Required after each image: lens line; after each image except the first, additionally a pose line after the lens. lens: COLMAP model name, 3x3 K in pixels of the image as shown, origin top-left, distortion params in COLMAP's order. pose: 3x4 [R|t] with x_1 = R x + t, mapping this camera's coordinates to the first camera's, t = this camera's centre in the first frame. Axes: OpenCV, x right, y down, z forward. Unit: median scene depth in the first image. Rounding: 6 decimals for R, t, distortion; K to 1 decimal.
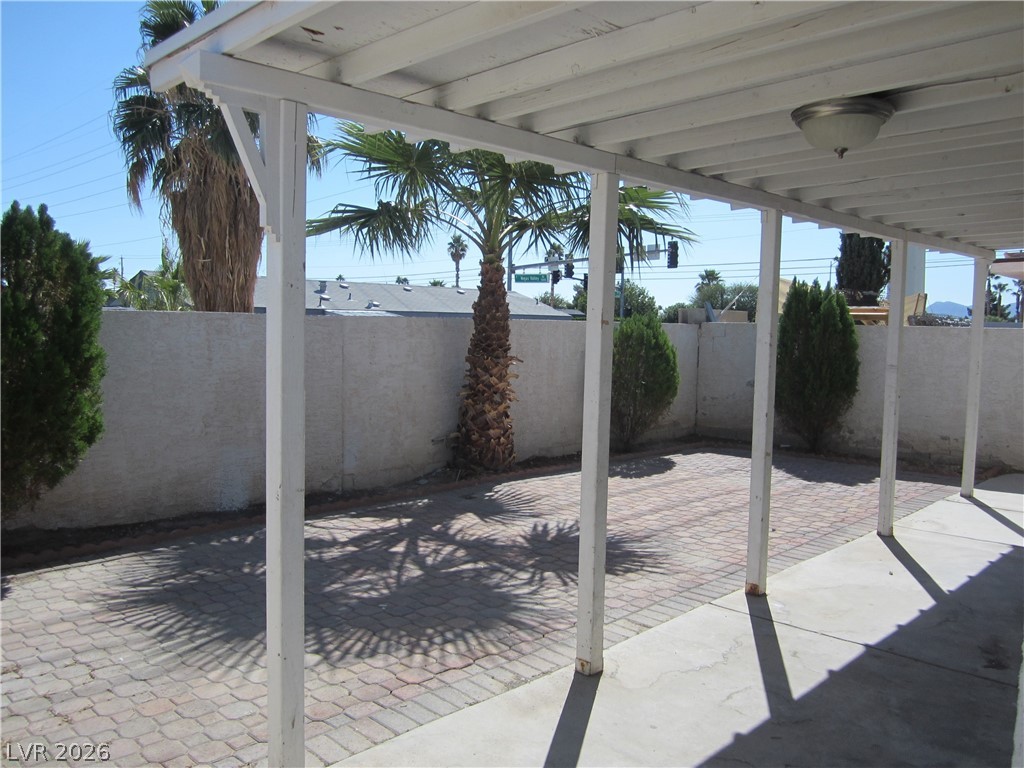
lens RADIAL K [[815.2, 0, 513.9], [0, 815.2, 384.4], [0, 0, 1]] dist [-0.035267, -0.008789]
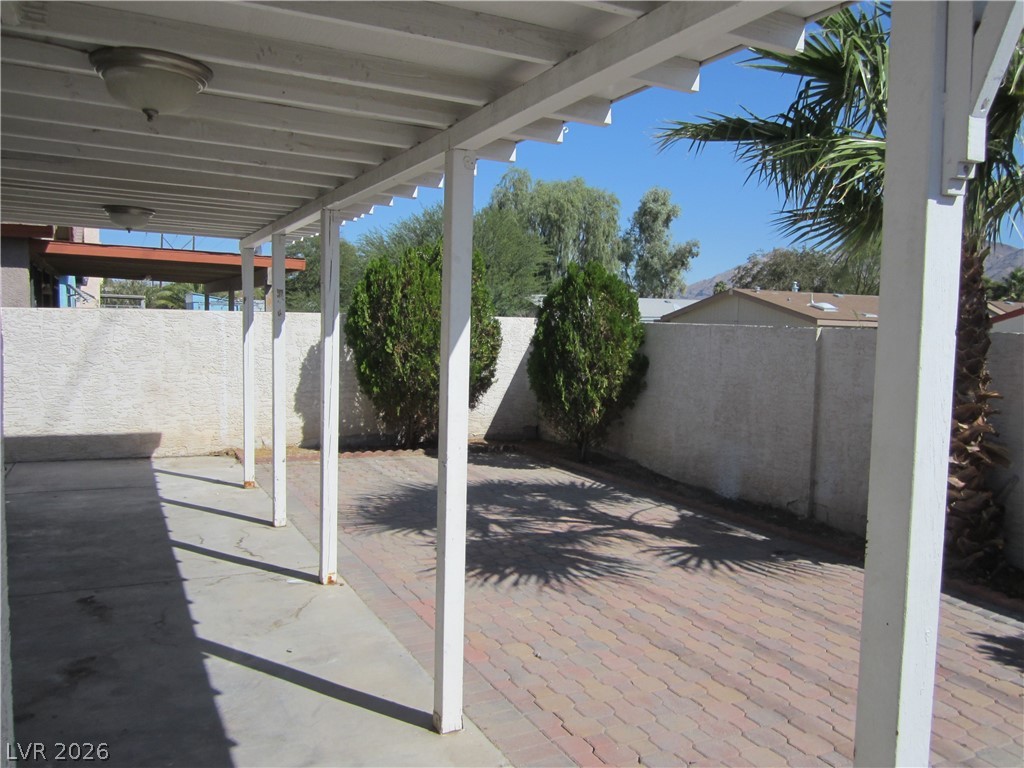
lens RADIAL K [[815.2, 0, 514.4], [0, 815.2, 381.8], [0, 0, 1]] dist [-0.035267, -0.008789]
pose [[-0.306911, 0.047218, -0.950566, 0.852570], [-0.098800, 0.991792, 0.081166, -0.072180], [0.946596, 0.118827, -0.299726, 1.072353]]
